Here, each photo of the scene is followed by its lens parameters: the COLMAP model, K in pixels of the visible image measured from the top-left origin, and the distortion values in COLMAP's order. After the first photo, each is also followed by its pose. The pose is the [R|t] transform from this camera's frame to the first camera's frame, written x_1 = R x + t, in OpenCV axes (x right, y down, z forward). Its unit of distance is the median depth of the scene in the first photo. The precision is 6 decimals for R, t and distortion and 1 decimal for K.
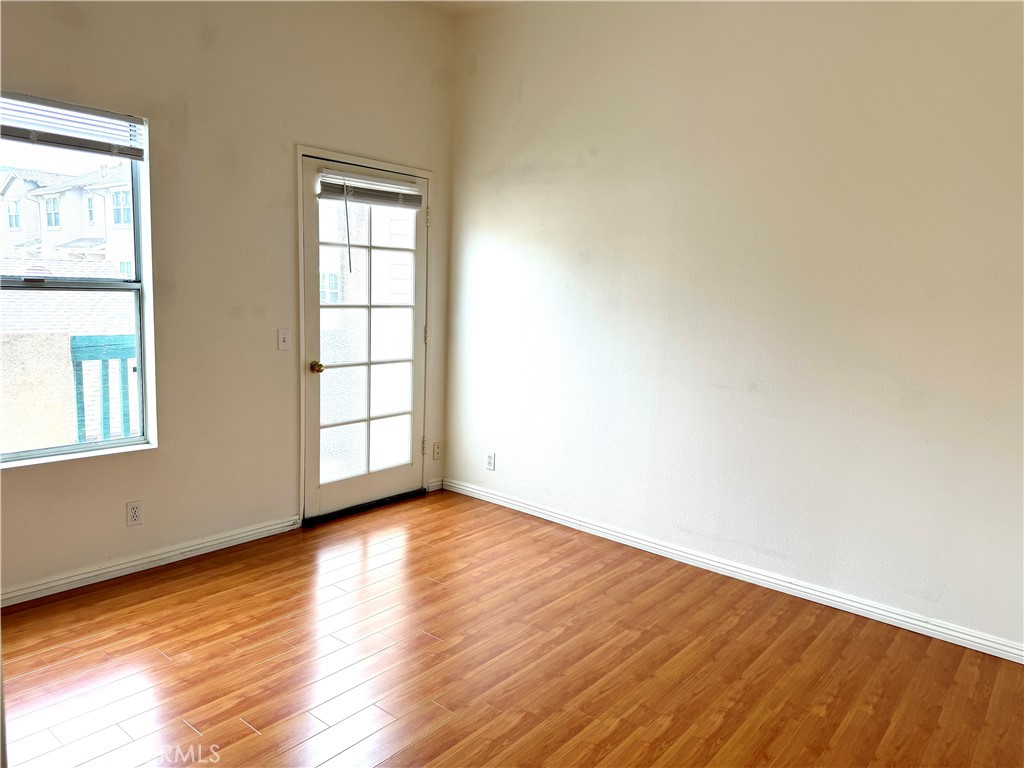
lens RADIAL K [[716.1, 0, 512.0], [0, 716.1, 384.0], [0, 0, 1]] dist [0.102454, -0.124596]
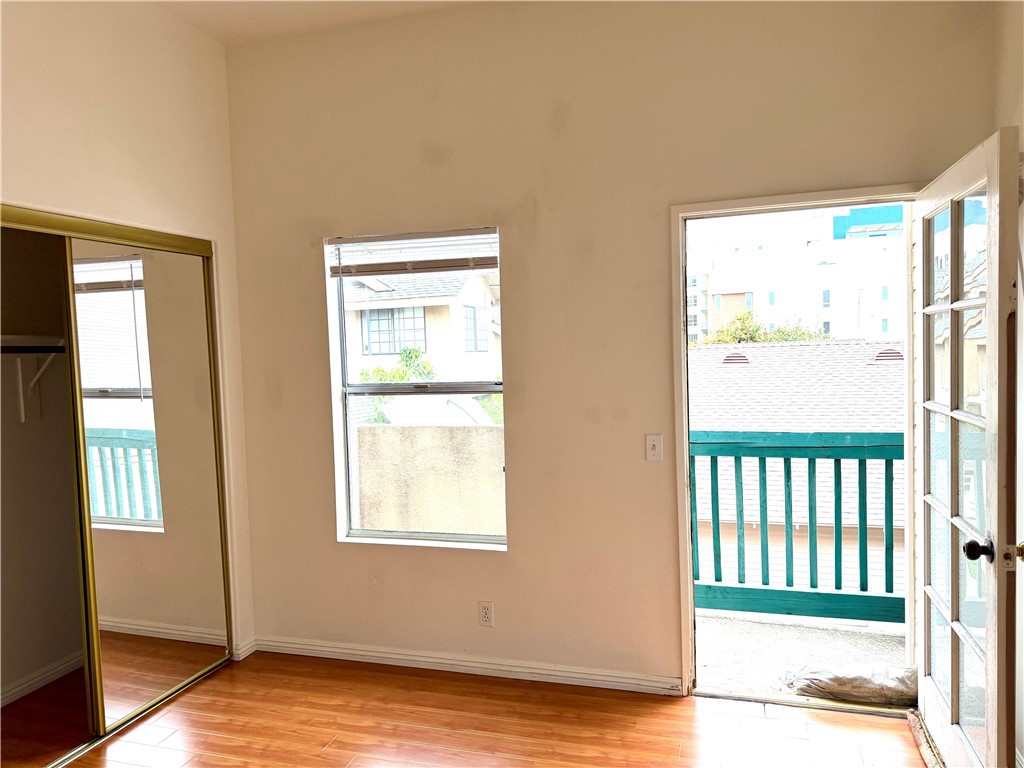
lens RADIAL K [[716.1, 0, 512.0], [0, 716.1, 384.0], [0, 0, 1]] dist [0.102454, -0.124596]
pose [[0.398344, -0.025610, -0.916879, 0.435055], [-0.092599, 0.993380, -0.067977, -0.075261], [0.912550, 0.111980, 0.393335, 0.640507]]
